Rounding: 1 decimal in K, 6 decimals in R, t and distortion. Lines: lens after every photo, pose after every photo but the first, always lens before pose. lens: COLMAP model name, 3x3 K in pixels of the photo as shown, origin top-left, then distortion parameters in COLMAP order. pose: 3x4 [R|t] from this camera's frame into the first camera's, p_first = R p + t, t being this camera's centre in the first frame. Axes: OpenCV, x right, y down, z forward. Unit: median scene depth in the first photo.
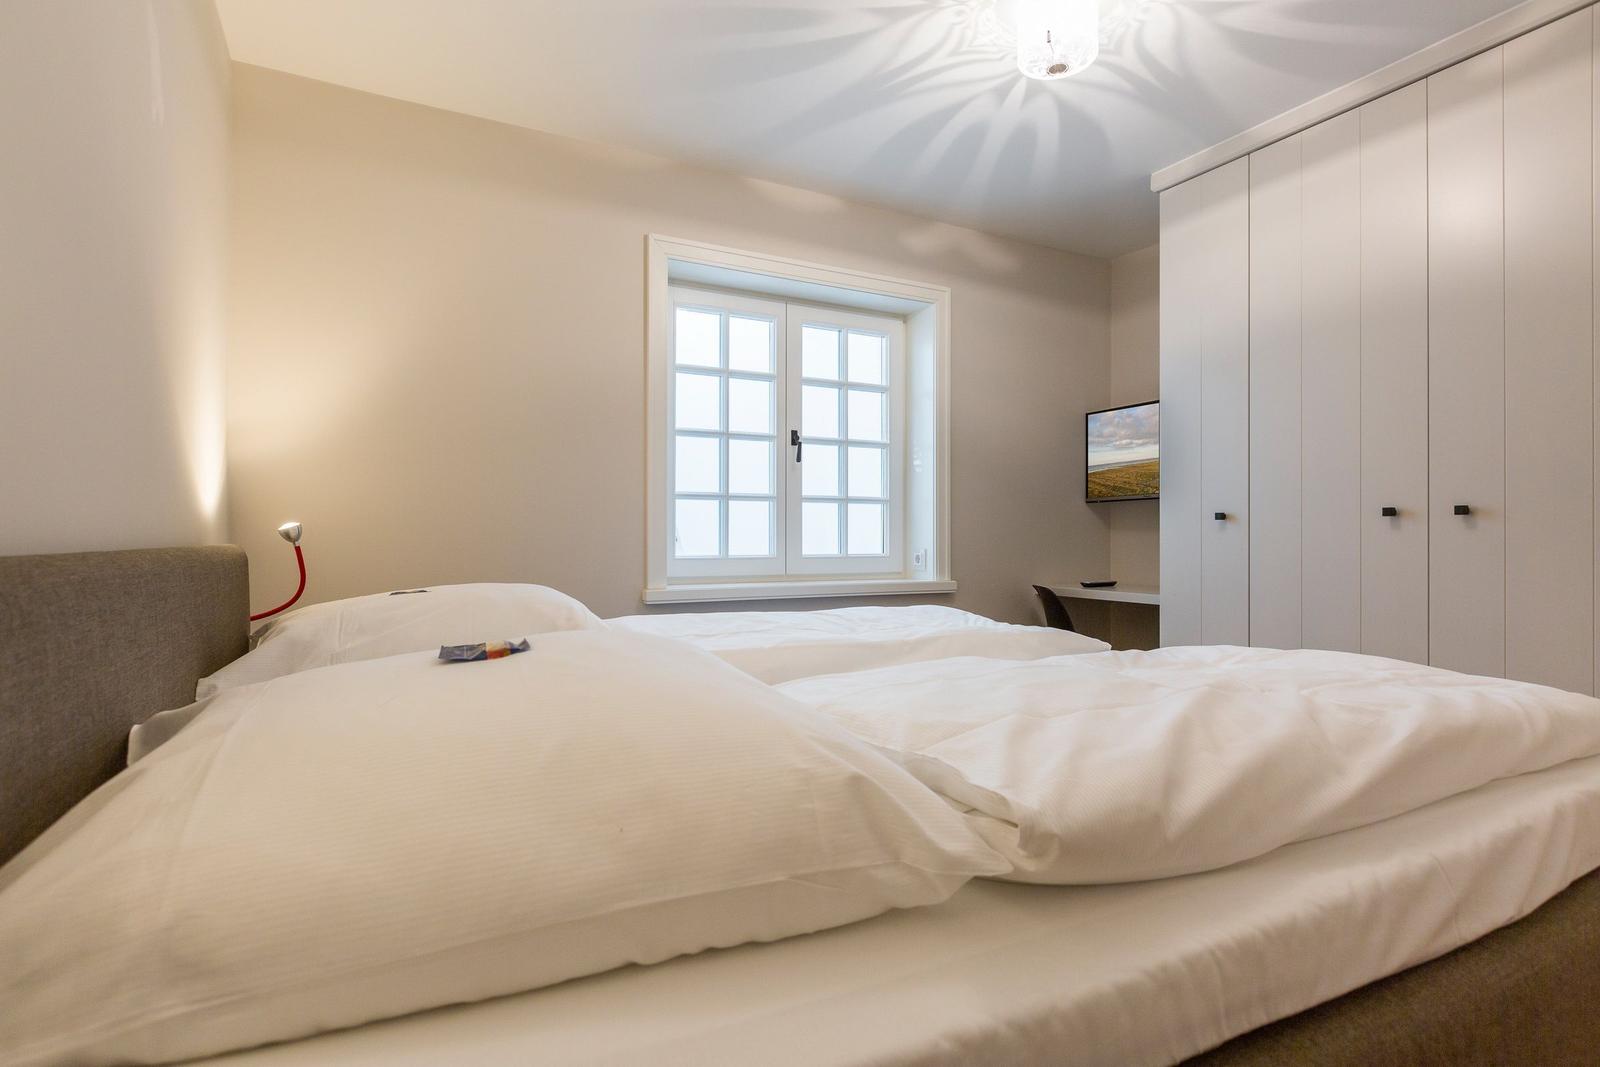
lens RADIAL K [[840.1, 0, 805.9], [0, 840.1, 539.0], [0, 0, 1]] dist [-0.003884, 0.000612]
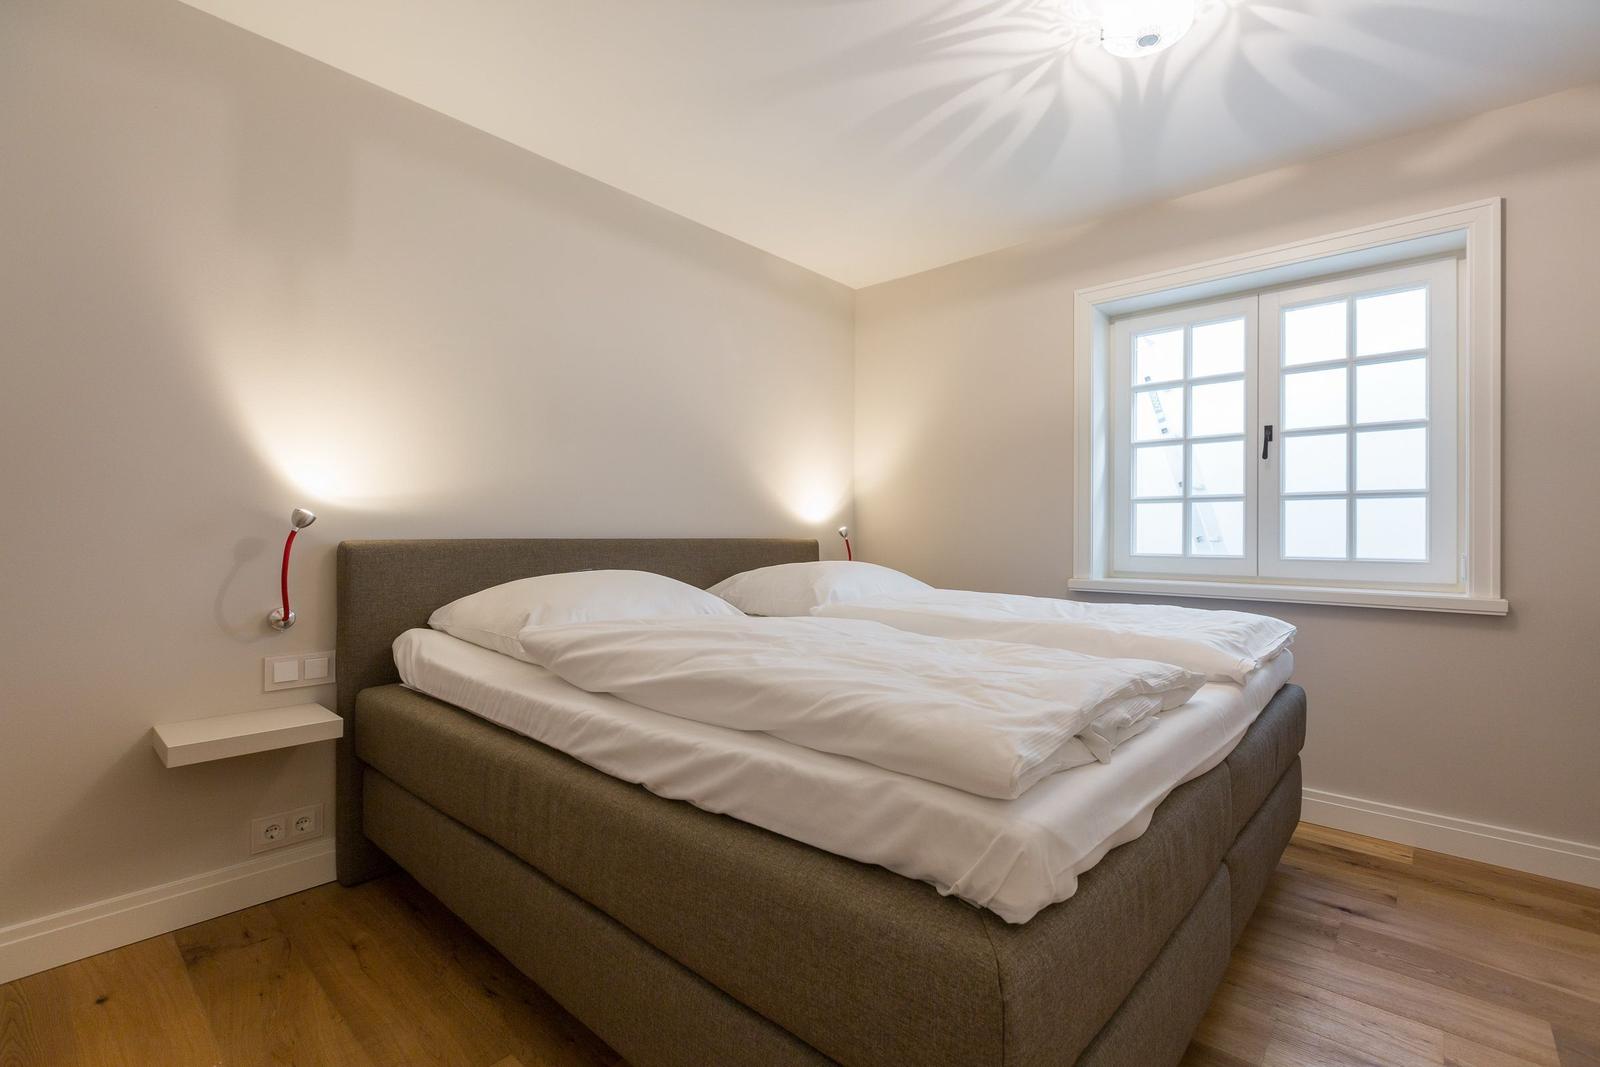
lens RADIAL K [[726.7, 0, 794.2], [0, 726.7, 532.9], [0, 0, 1]] dist [0.001672, 0.000146]
pose [[0.306967, -0.001611, -0.951719, 0.610687], [-0.010265, 0.999935, -0.005004, 0.002028], [0.951665, 0.011305, 0.306931, 0.240845]]
